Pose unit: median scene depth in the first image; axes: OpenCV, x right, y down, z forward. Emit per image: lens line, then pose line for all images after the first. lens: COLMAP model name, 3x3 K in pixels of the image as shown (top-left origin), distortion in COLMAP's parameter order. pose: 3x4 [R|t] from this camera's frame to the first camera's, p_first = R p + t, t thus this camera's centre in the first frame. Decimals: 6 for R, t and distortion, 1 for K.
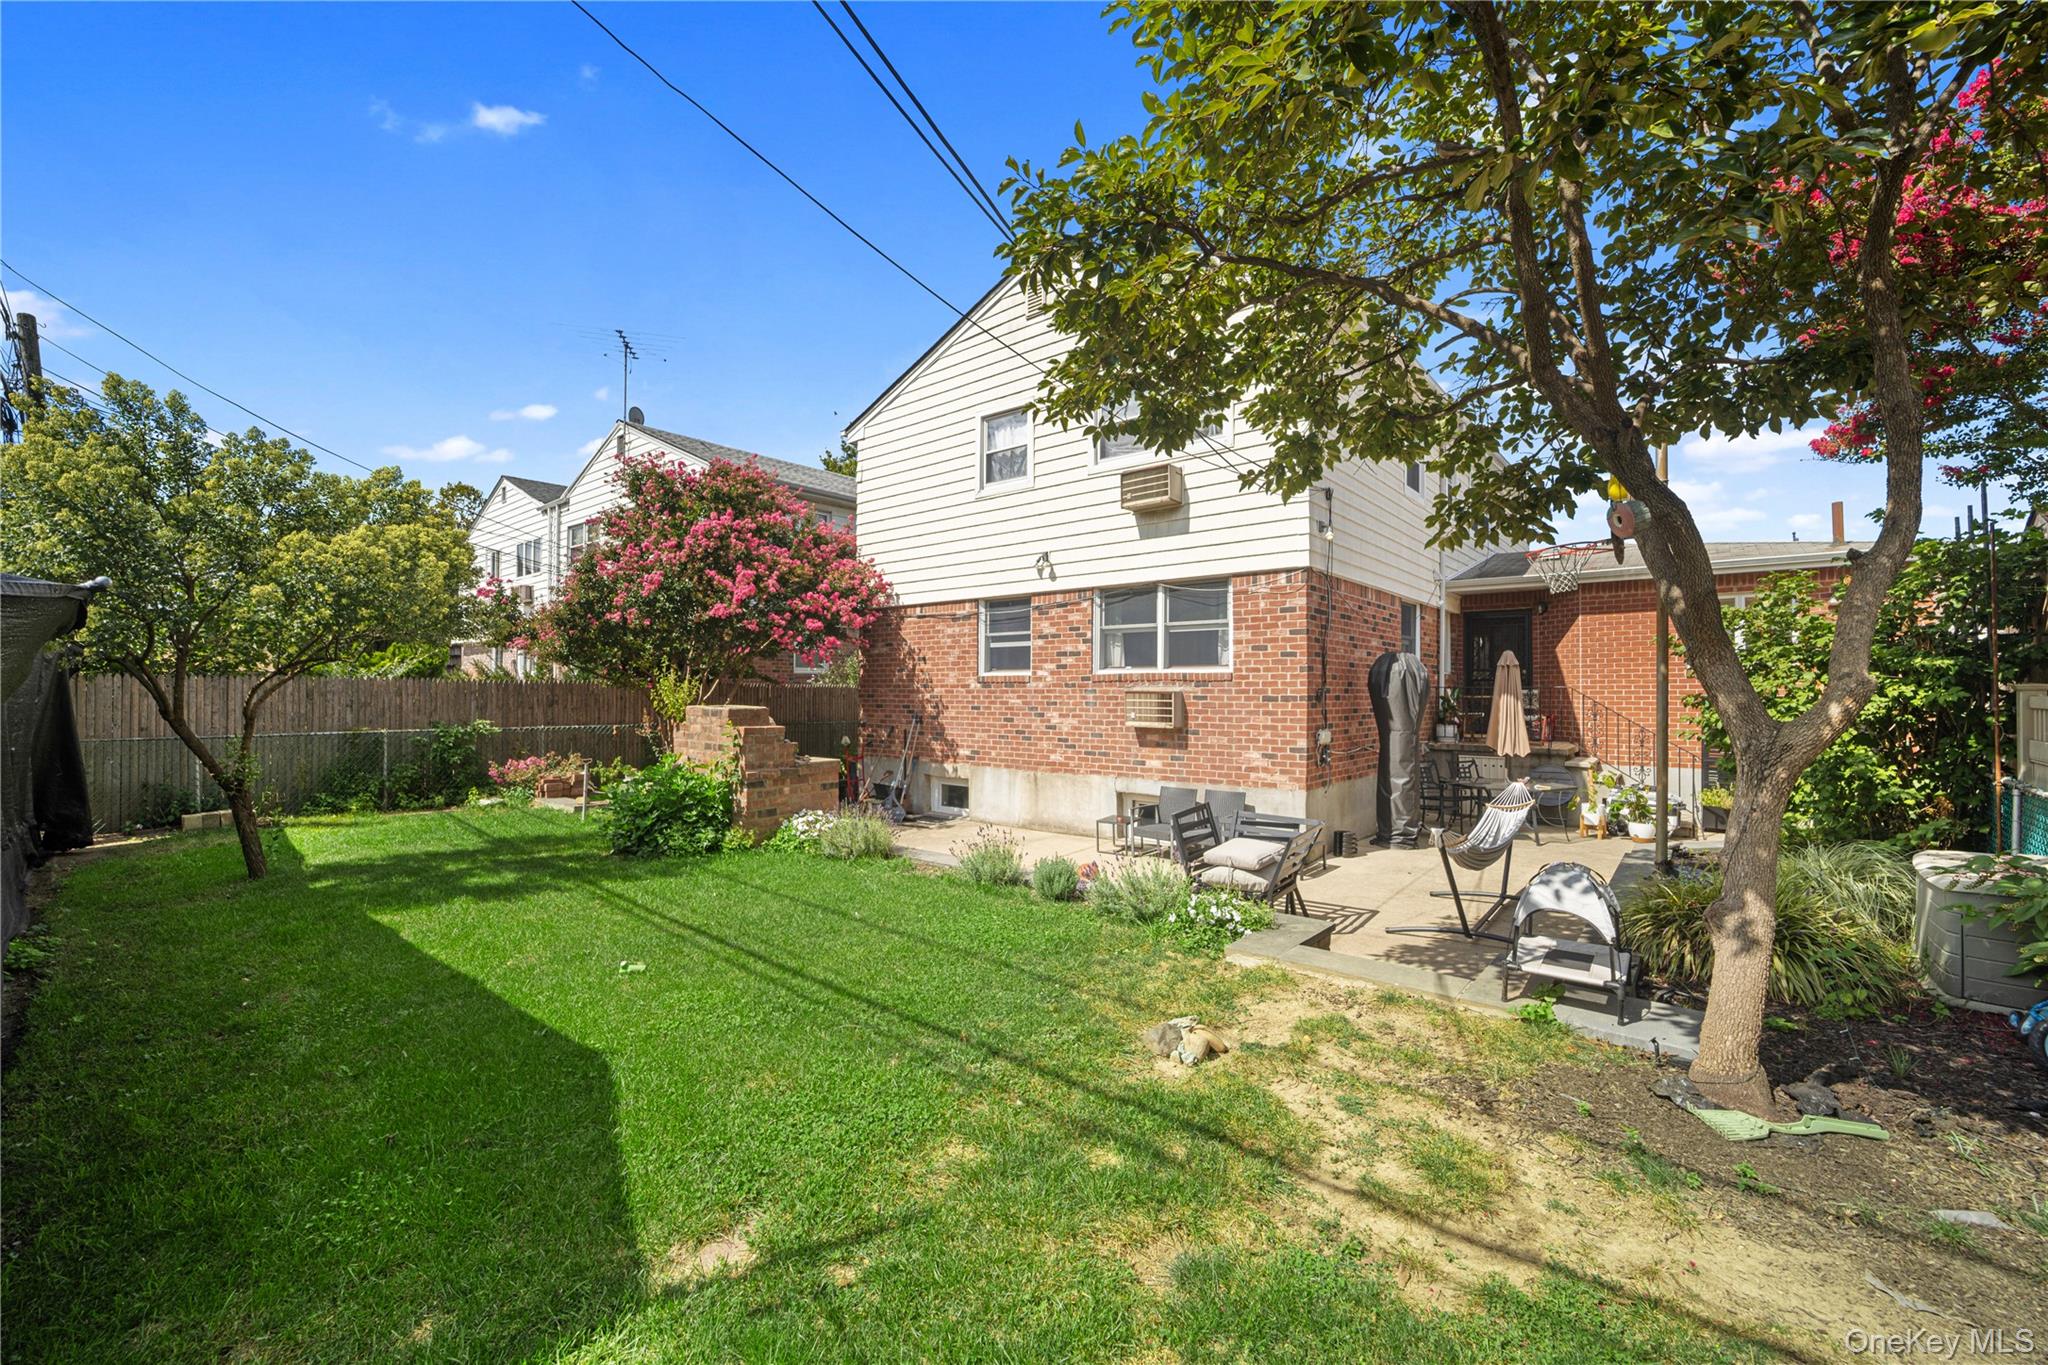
lens RADIAL K [[852.6, 0, 1030.3], [0, 852.6, 692.4], [0, 0, 1]] dist [-0.002741, -0.000057]
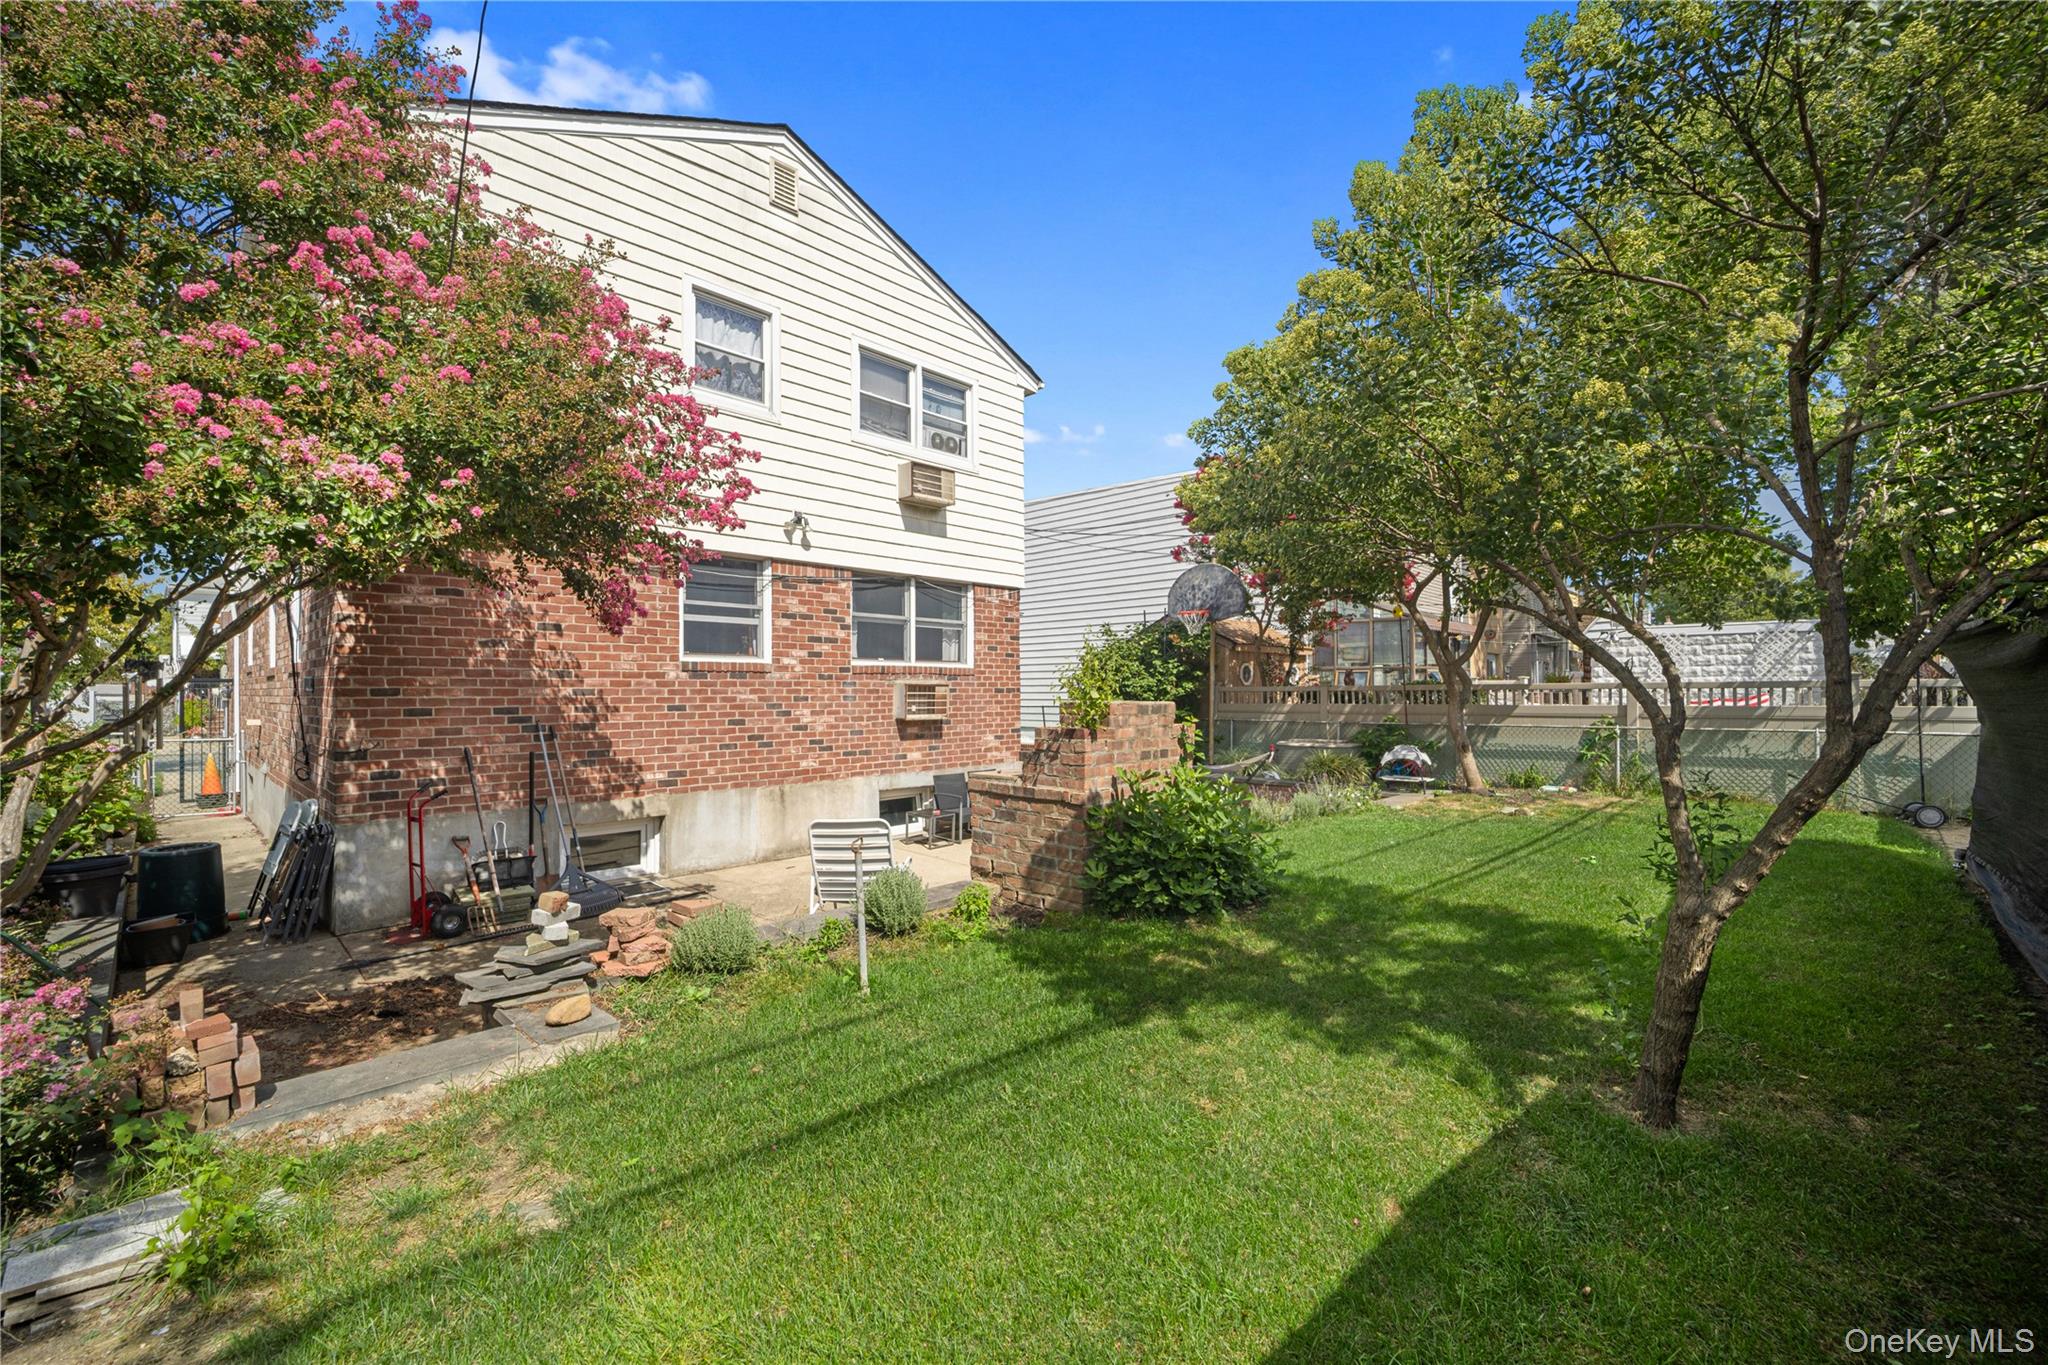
lens RADIAL K [[852.6, 0, 1030.0], [0, 852.6, 680.7], [0, 0, 1]] dist [-0.002741, -0.000057]
pose [[0.053572, 0.007818, 0.998533, -0.815377], [0.003126, 0.999963, -0.007997, 0.003057], [-0.998559, 0.003549, 0.053546, 0.769803]]
